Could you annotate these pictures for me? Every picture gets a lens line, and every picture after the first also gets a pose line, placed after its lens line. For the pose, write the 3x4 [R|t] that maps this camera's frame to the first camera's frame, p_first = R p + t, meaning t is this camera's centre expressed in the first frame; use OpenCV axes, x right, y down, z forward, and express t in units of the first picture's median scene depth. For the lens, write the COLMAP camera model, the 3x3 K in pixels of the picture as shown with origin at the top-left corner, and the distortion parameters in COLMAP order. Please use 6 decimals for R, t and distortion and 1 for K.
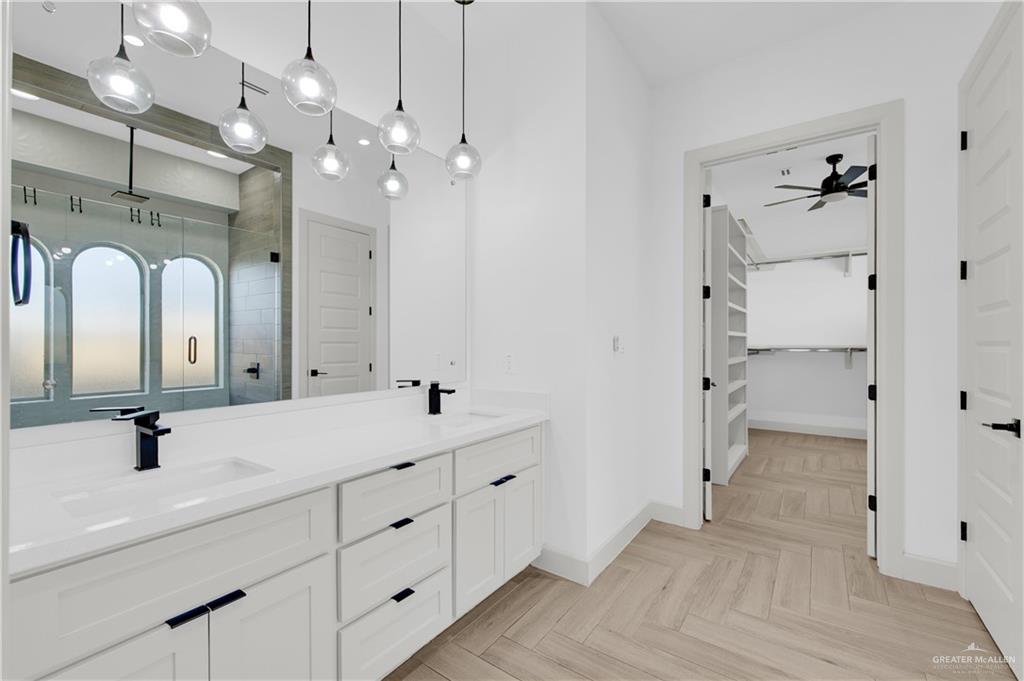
lens RADIAL K [[421.0, 0, 497.5], [0, 421.0, 342.0], [0, 0, 1]] dist [-0.000654, 0.000031]
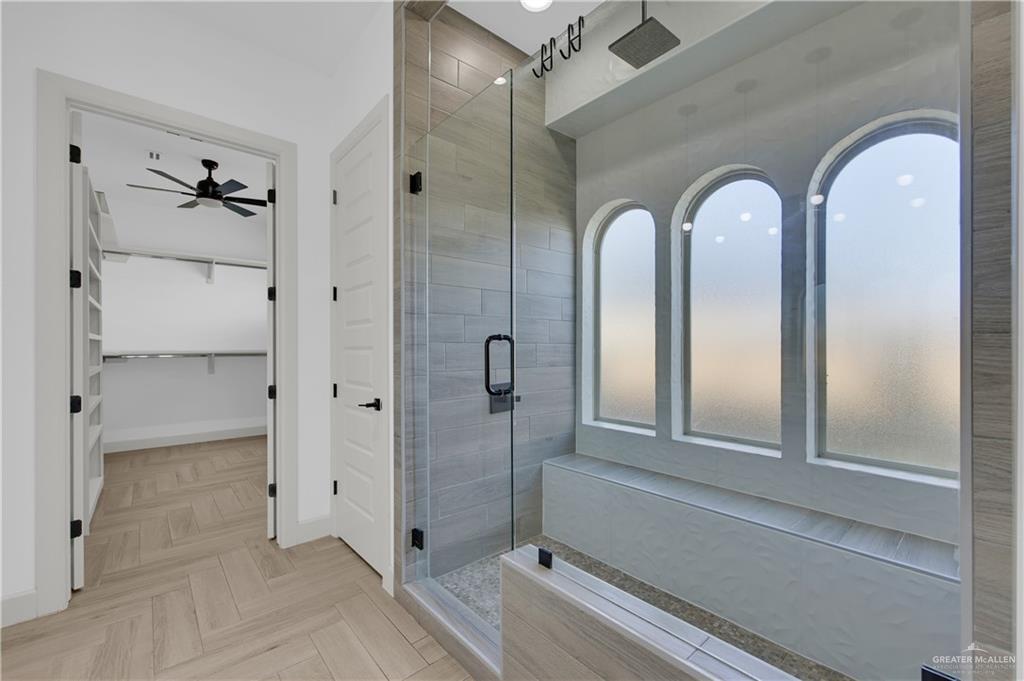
lens RADIAL K [[438.1, 0, 511.3], [0, 438.1, 347.3], [0, 0, 1]] dist [0.020317, -0.000147]
pose [[0.228235, 0.000130, 0.973606, -0.089381], [-0.000069, 1.000000, -0.000117, 0.000495], [-0.973606, -0.000041, 0.228235, 0.084406]]
